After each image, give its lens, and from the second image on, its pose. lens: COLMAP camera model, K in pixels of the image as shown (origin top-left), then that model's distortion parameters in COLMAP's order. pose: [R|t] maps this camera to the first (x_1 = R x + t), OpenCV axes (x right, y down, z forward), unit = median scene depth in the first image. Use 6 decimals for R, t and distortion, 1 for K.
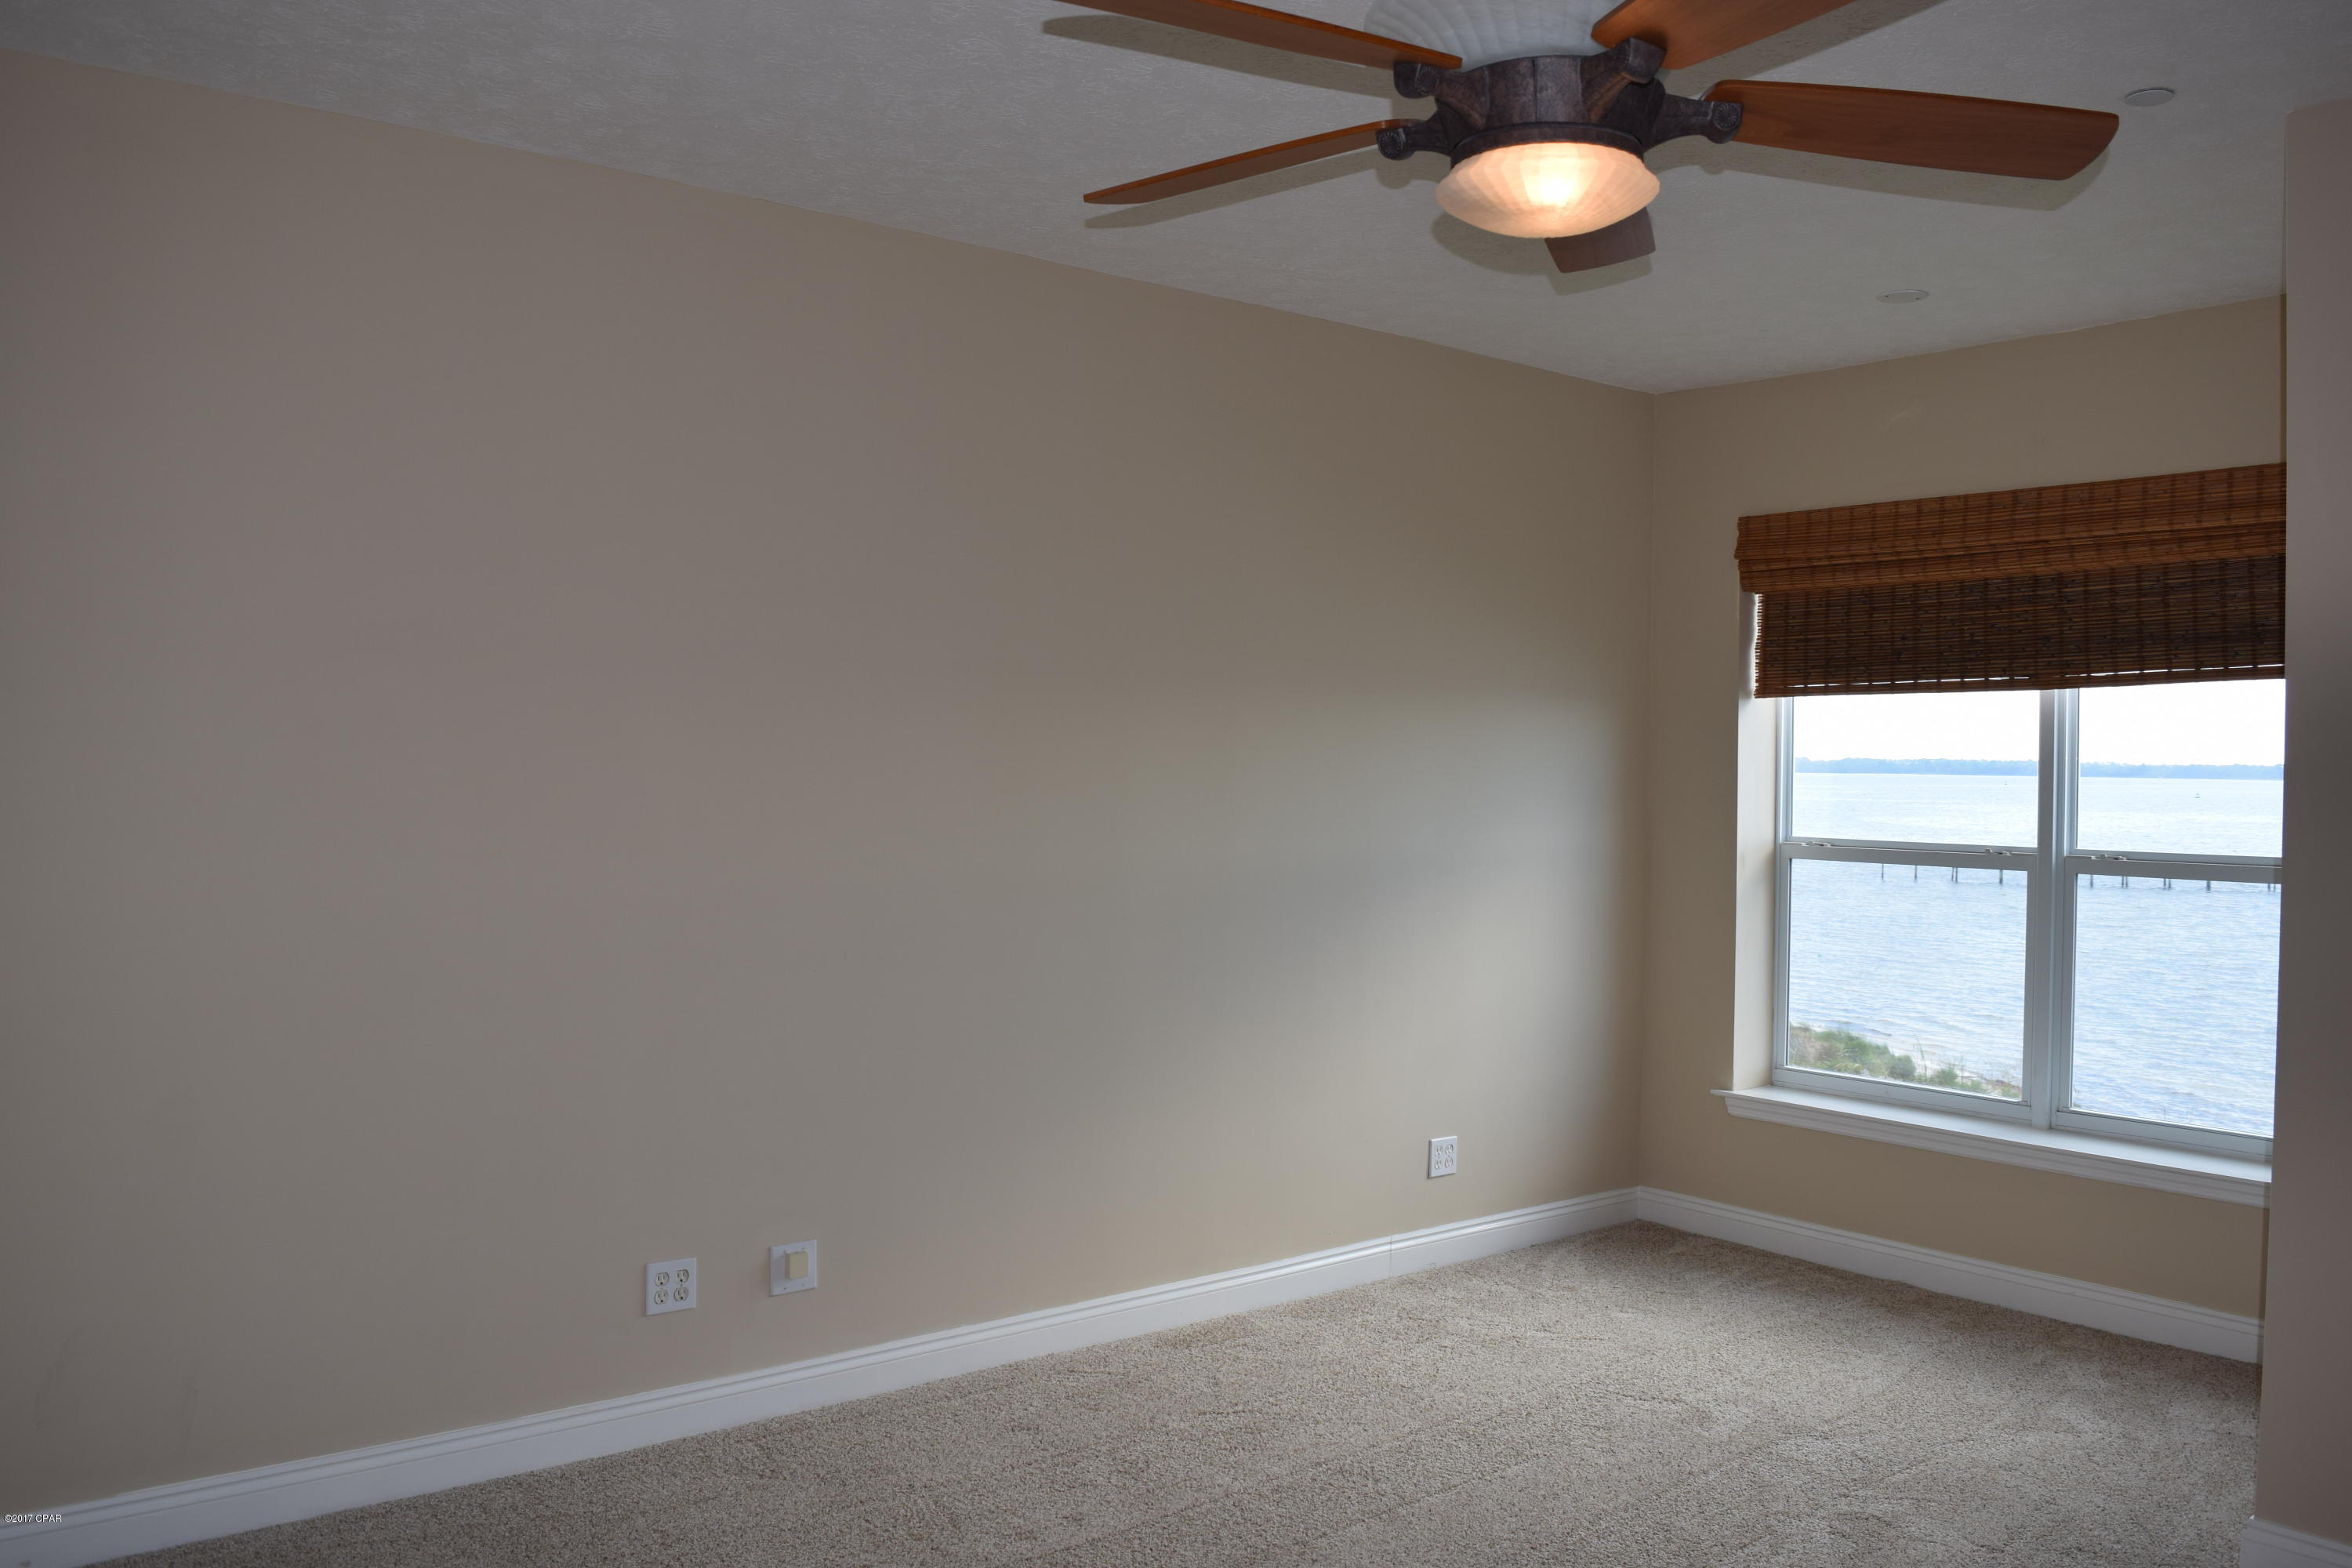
lens RADIAL K [[1894.5, 0, 1176.0], [0, 1894.5, 784.0], [0, 0, 1]] dist [-0.073527, 0.015807]
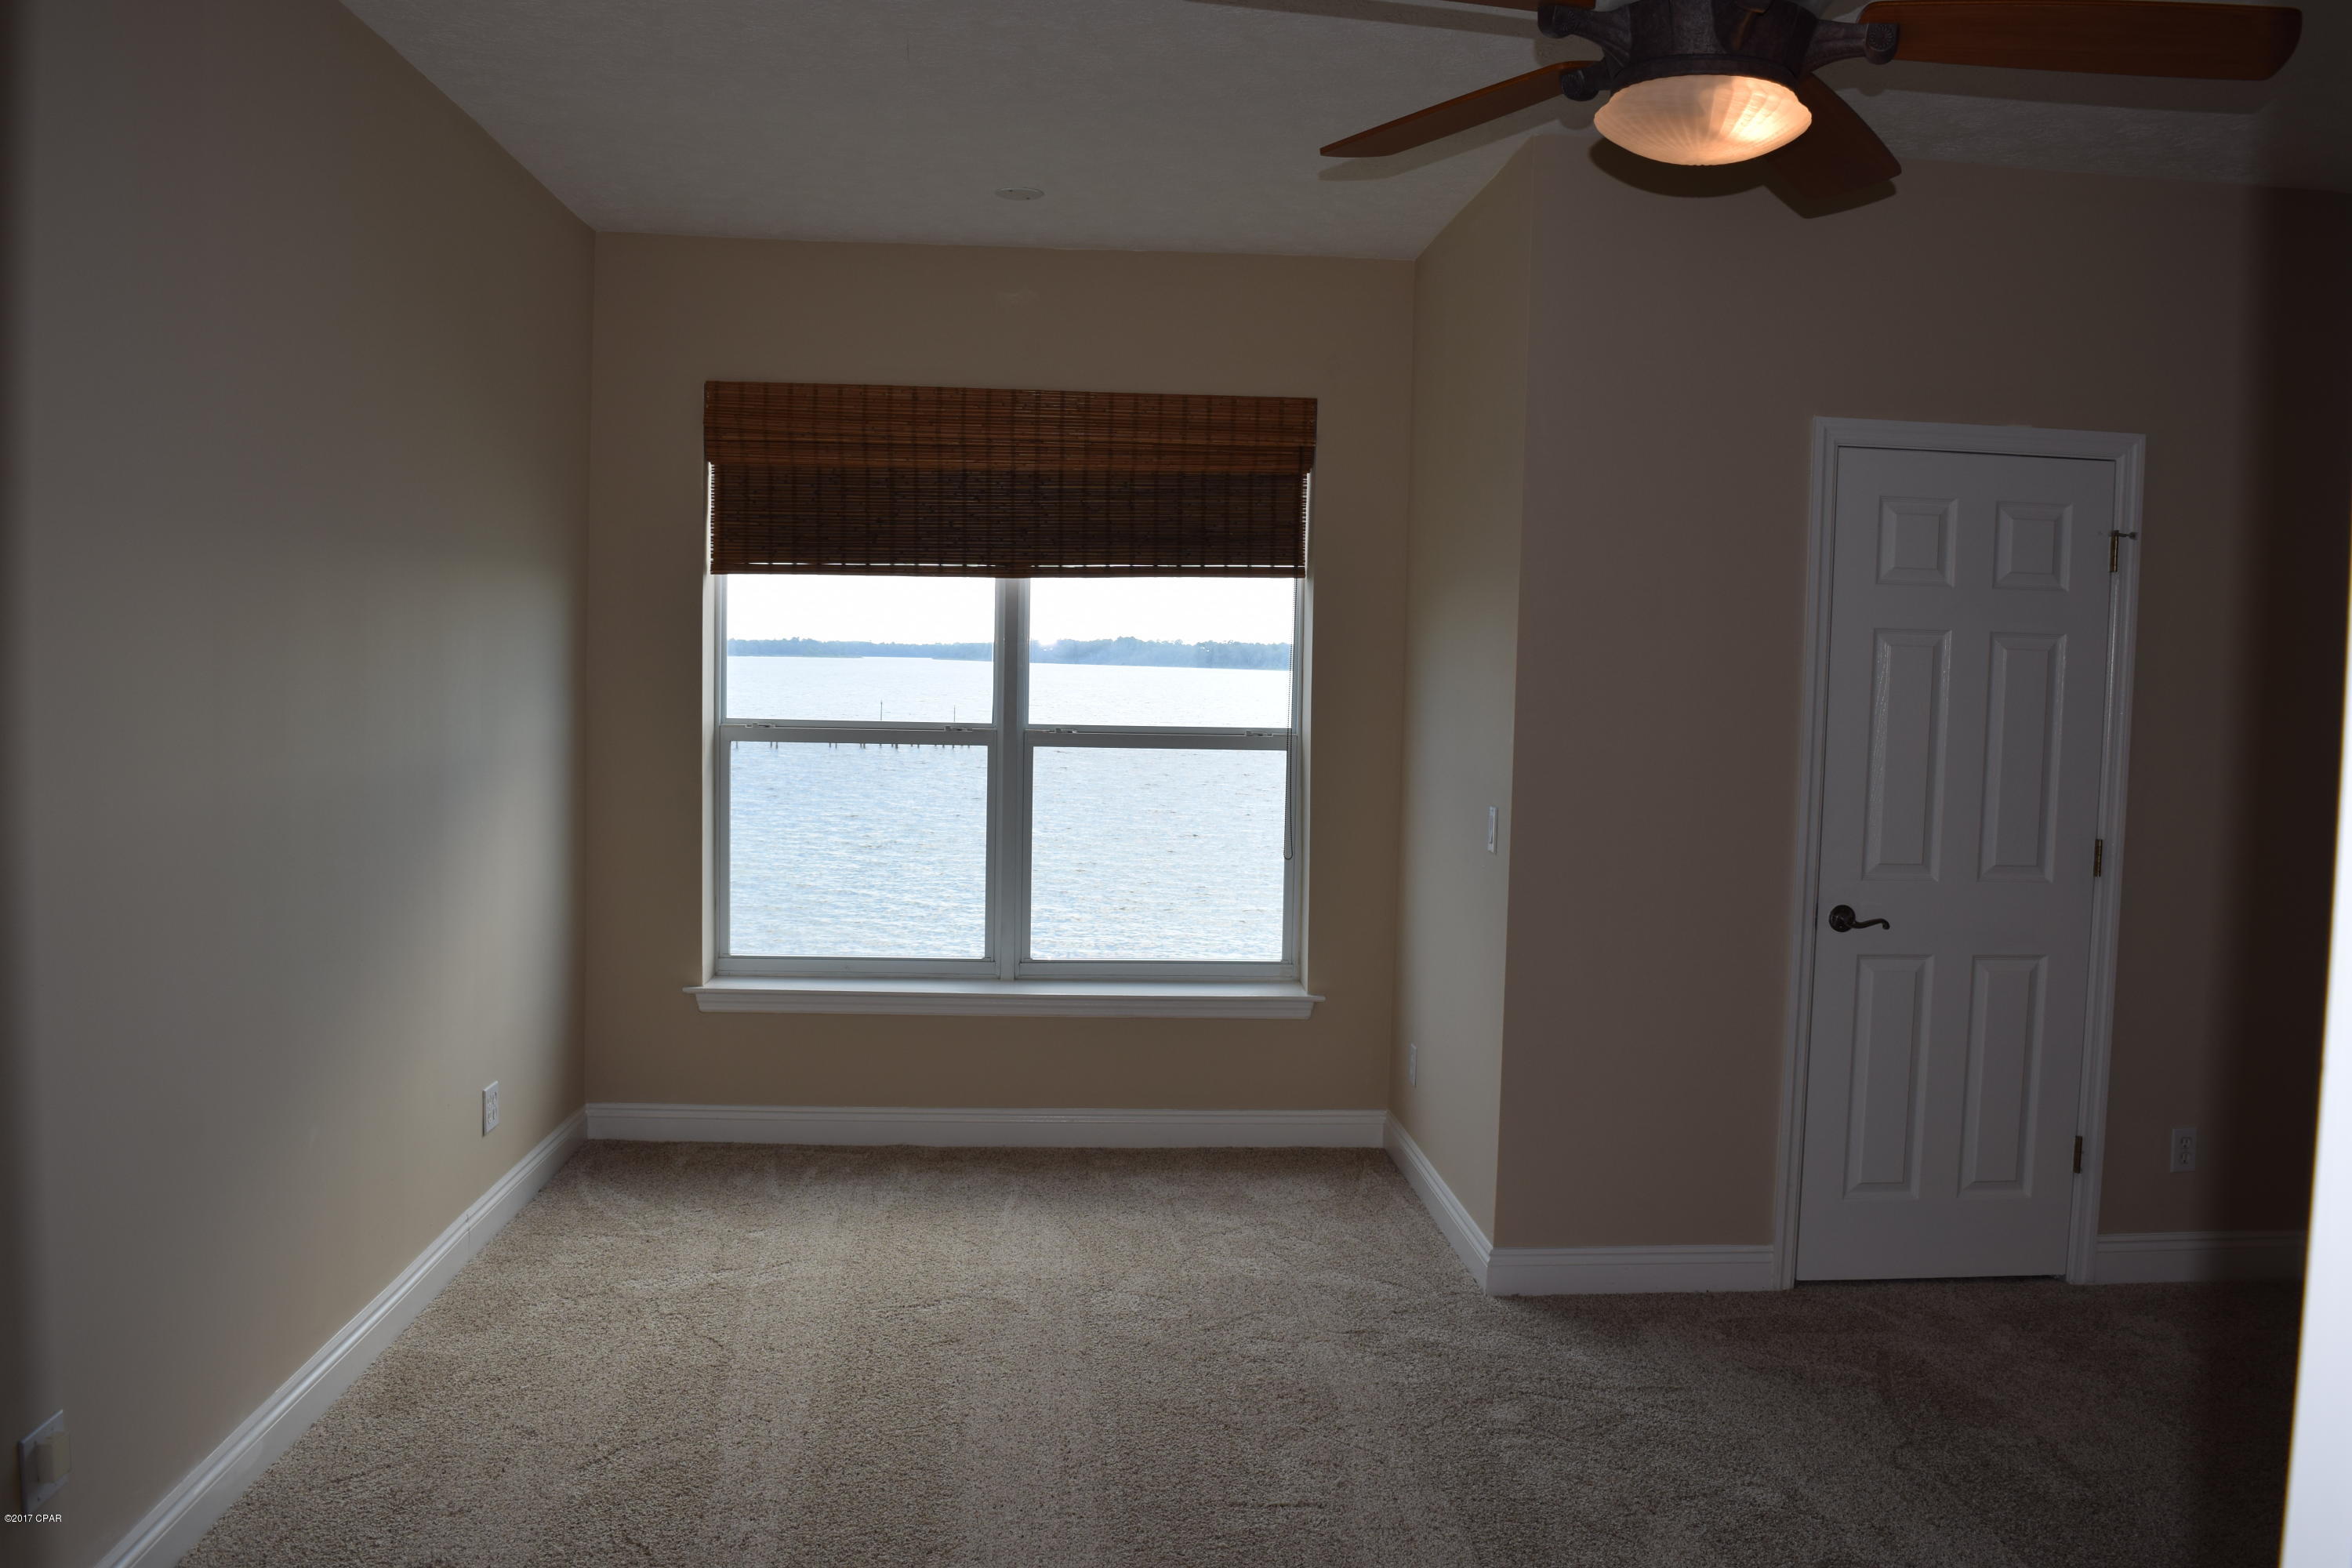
lens RADIAL K [[1864.1, 0, 1085.9], [0, 1864.1, 782.1], [0, 0, 1]] dist [-0.075689, 0.021403]
pose [[0.580923, -0.046313, 0.812640, -0.387225], [-0.002811, 0.998260, 0.058902, 0.003934], [-0.813954, -0.036502, 0.579781, 0.328105]]
